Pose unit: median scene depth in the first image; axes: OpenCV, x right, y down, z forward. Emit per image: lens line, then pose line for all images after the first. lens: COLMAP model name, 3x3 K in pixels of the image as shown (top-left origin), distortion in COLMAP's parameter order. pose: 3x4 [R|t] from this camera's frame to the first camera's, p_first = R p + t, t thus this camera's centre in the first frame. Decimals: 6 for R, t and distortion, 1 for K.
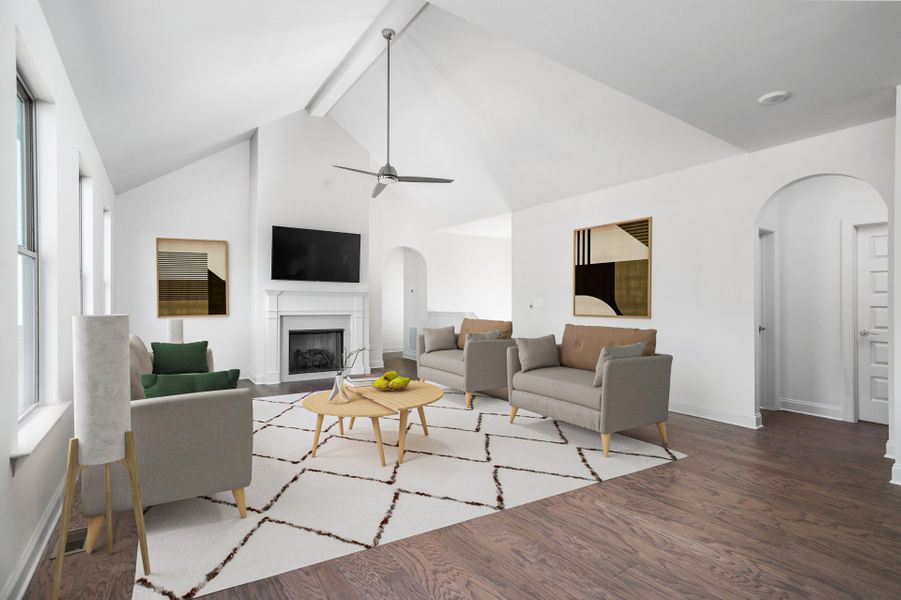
lens RADIAL K [[491.4, 0, 449.1], [0, 491.4, 300.0], [0, 0, 1]] dist [0.003146, 0.001055]
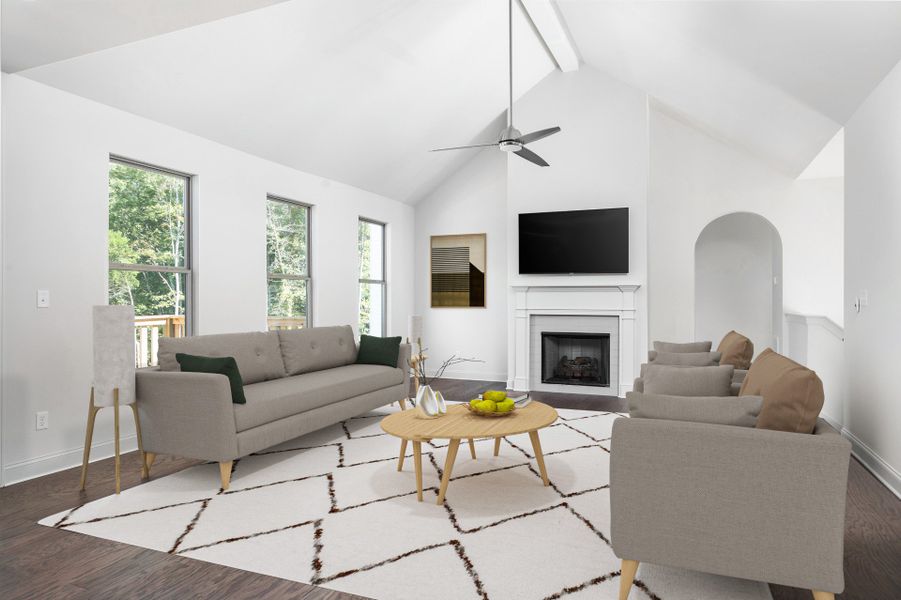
lens RADIAL K [[576.5, 0, 451.2], [0, 576.5, 300.0], [0, 0, 1]] dist [0.009799, 0.002354]
pose [[0.600576, 0.011092, -0.799491, 0.415008], [-0.008797, 0.999935, 0.007265, 0.001254], [0.799519, 0.002670, 0.600634, 0.300218]]
